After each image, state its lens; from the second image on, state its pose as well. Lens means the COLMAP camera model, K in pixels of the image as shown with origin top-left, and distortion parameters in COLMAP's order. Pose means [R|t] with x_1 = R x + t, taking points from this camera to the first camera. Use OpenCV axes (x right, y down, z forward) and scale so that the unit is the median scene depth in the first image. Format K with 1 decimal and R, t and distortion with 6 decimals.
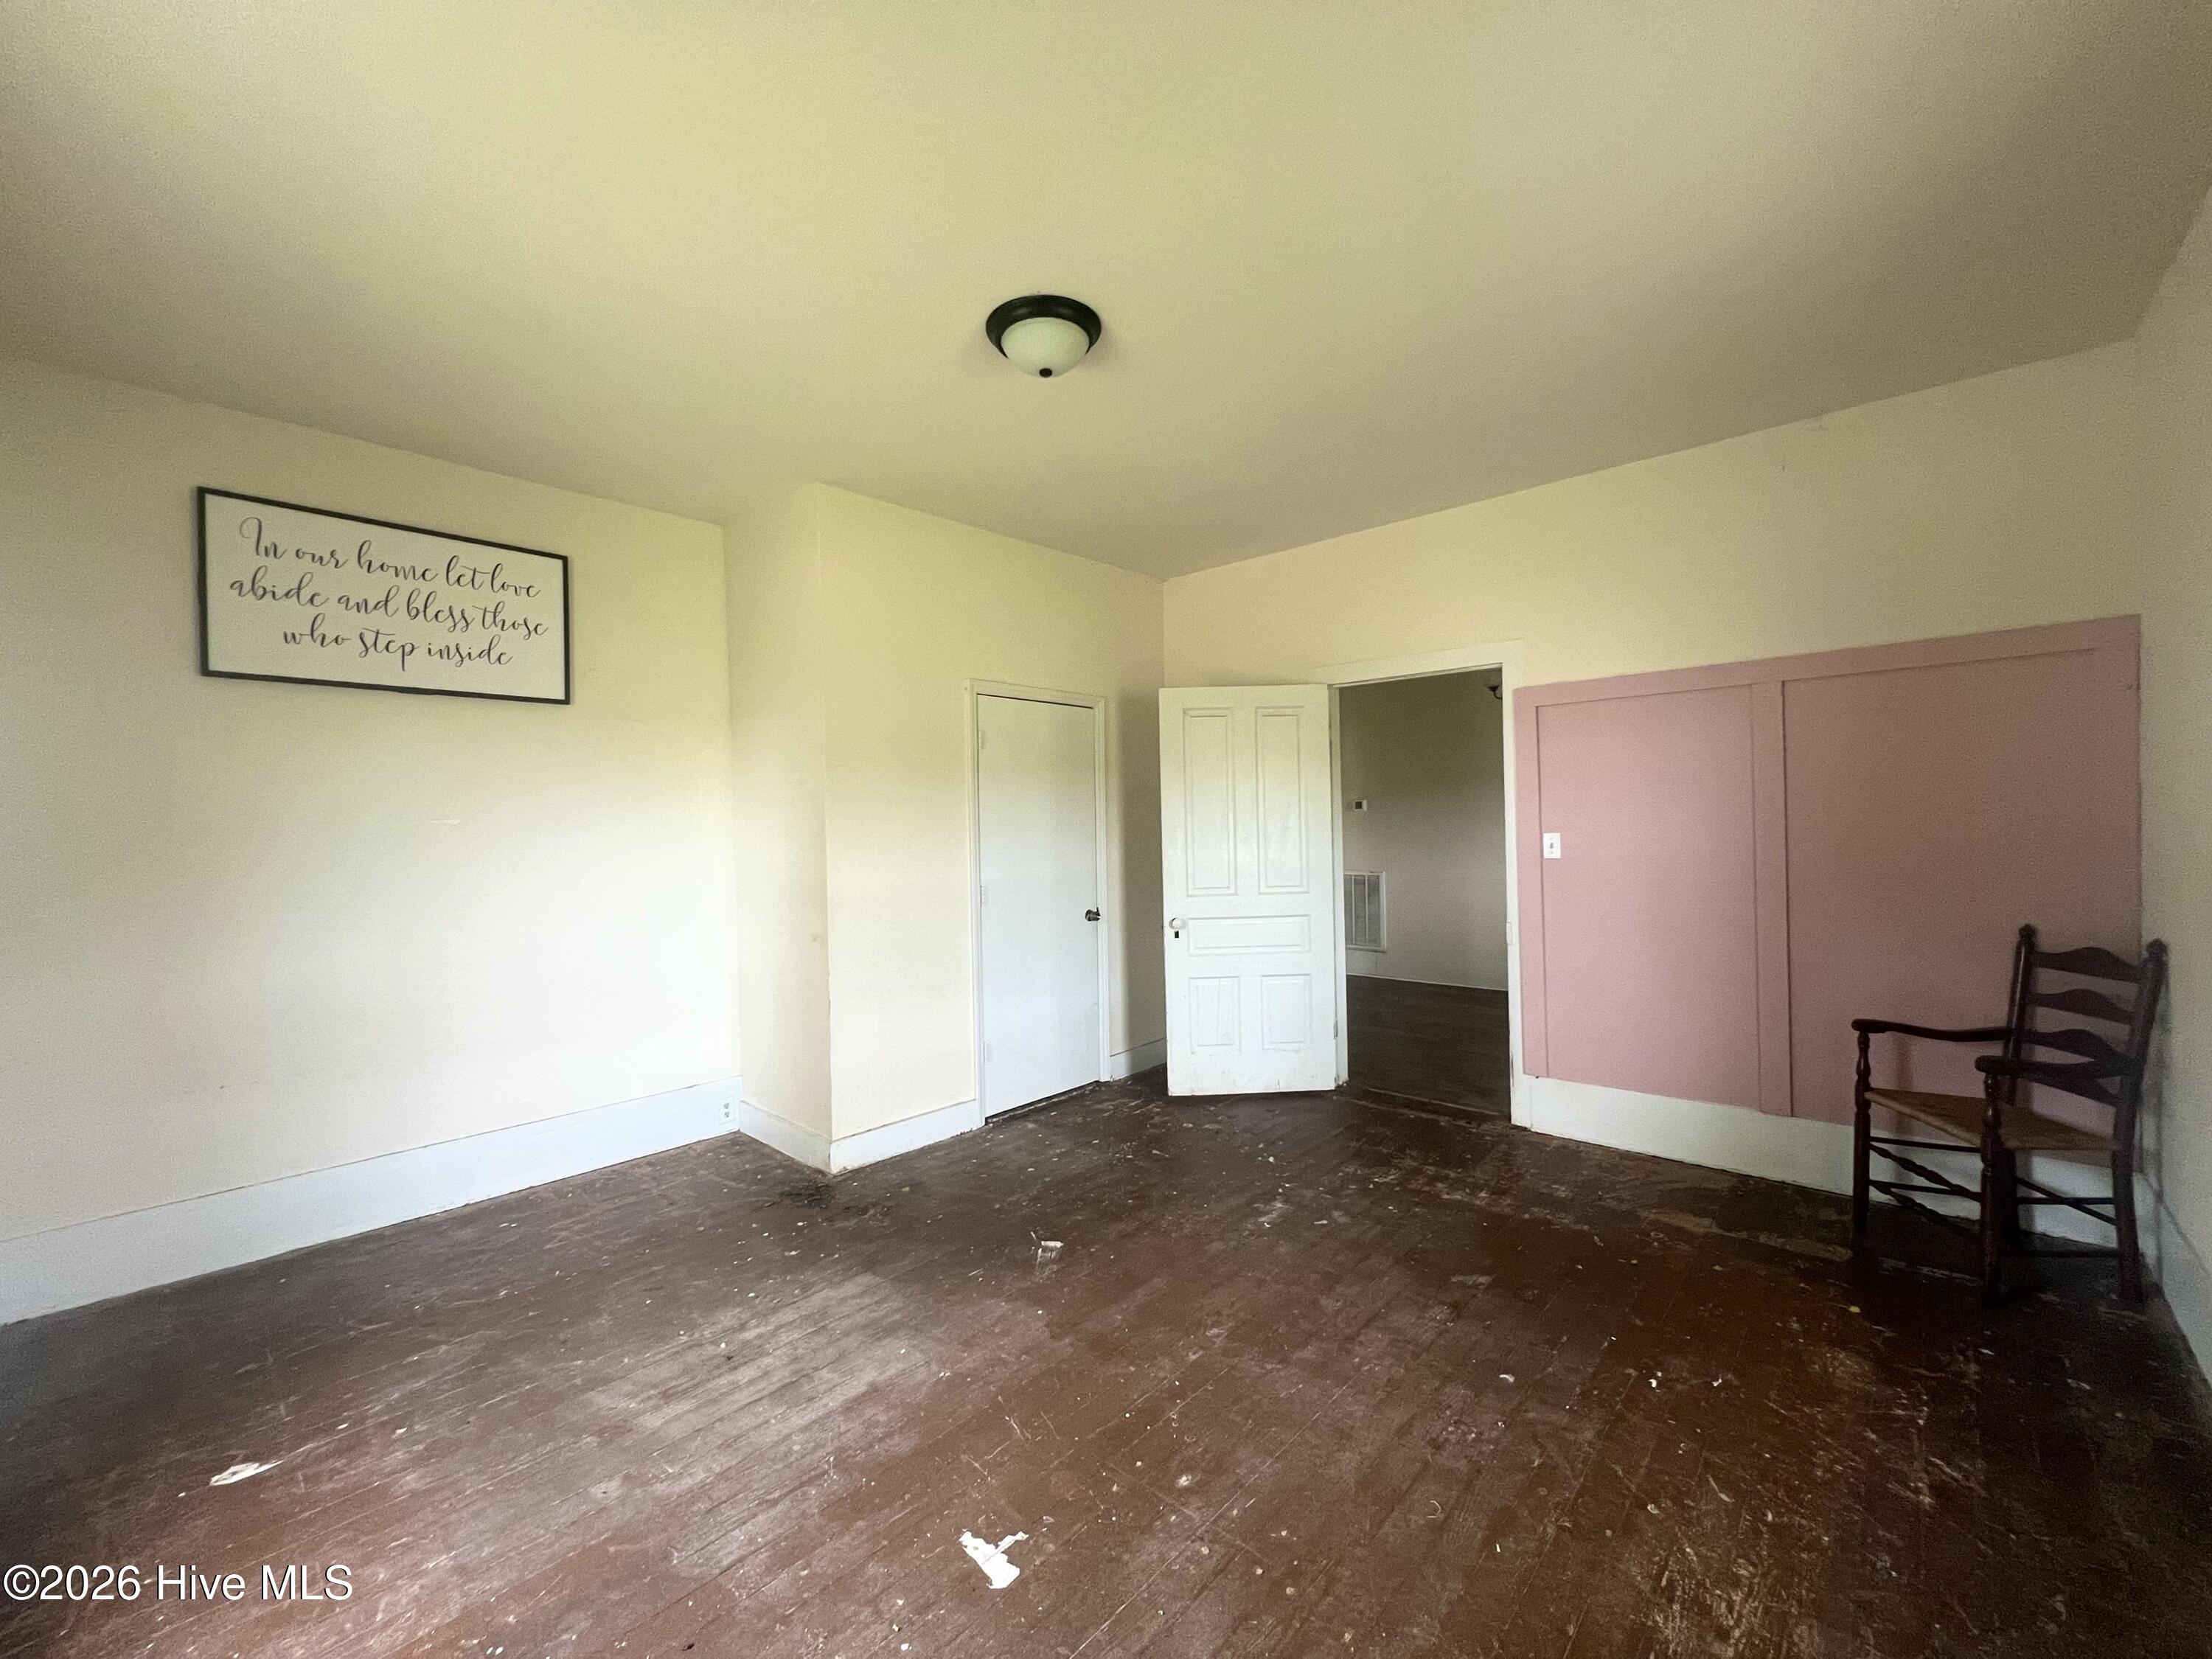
lens RADIAL K [[871.2, 0, 1106.0], [0, 871.2, 829.5], [0, 0, 1]] dist [-0.001235, 0.000116]
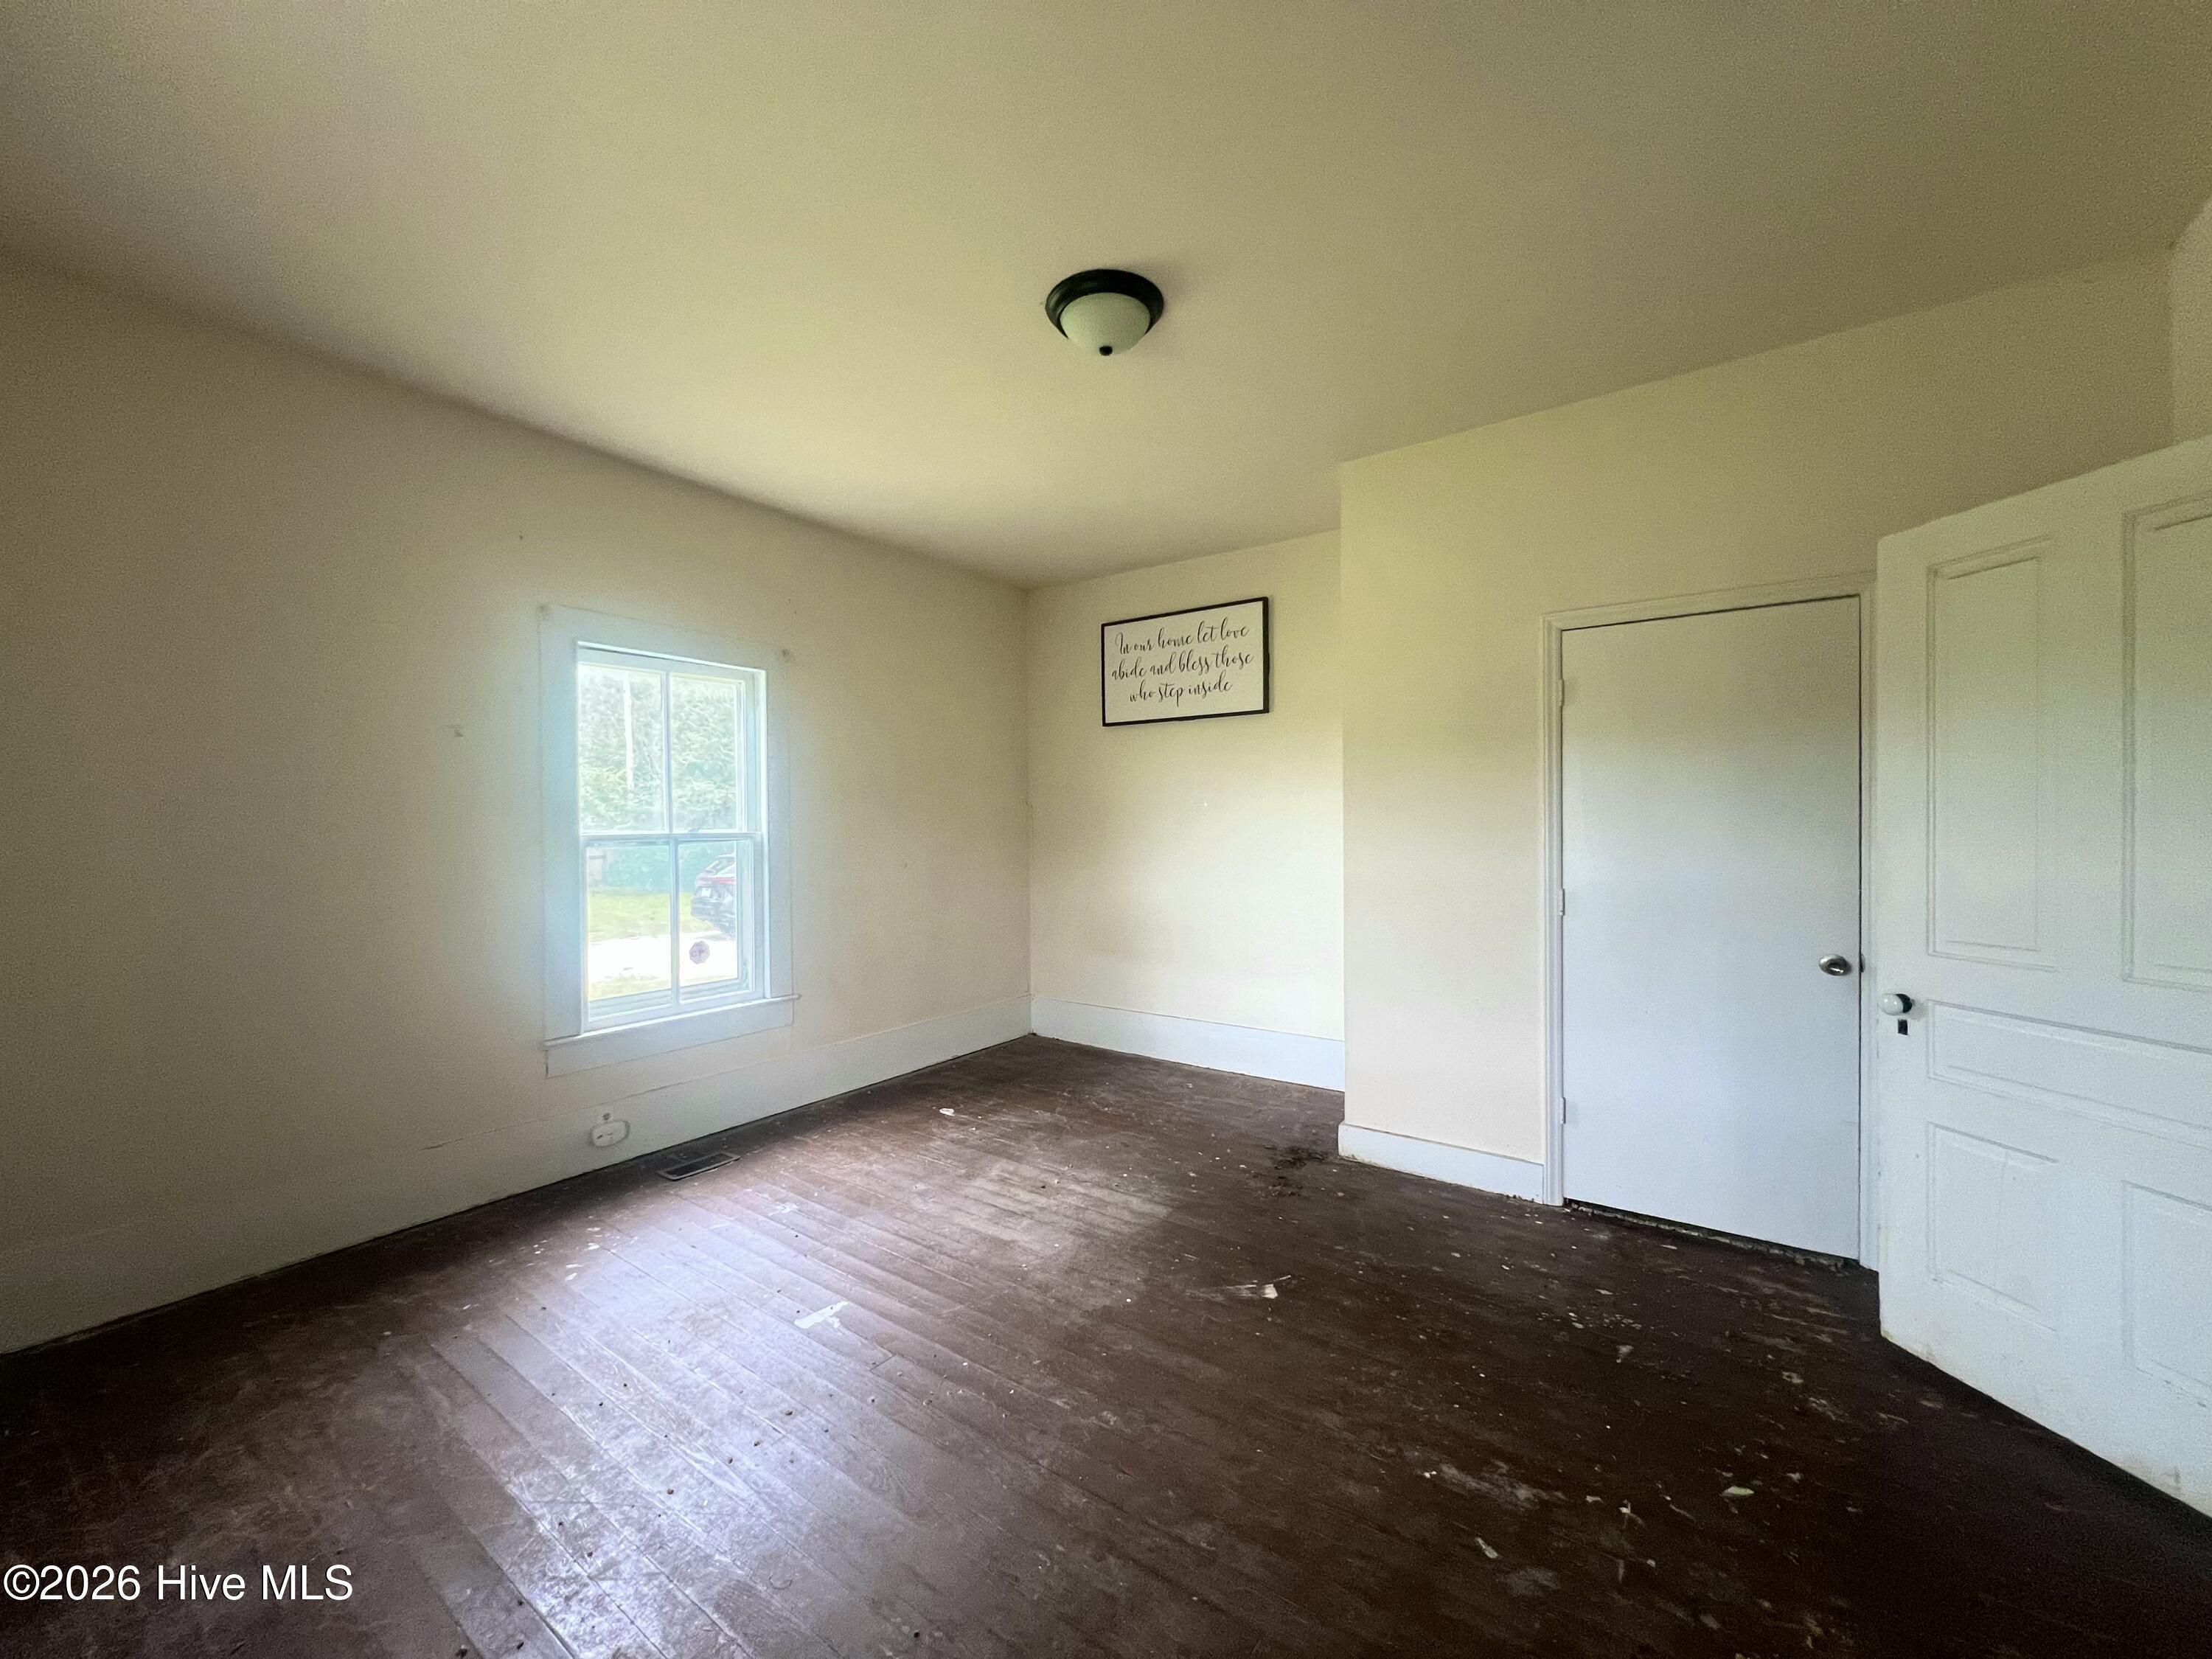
lens RADIAL K [[876.7, 0, 1106.0], [0, 876.7, 829.5], [0, 0, 1]] dist [-0.002211, -0.000228]
pose [[0.130677, 0.029228, -0.990994, 0.742319], [0.004311, 0.999539, 0.030048, -0.013598], [0.991416, -0.008199, 0.130491, 0.697321]]
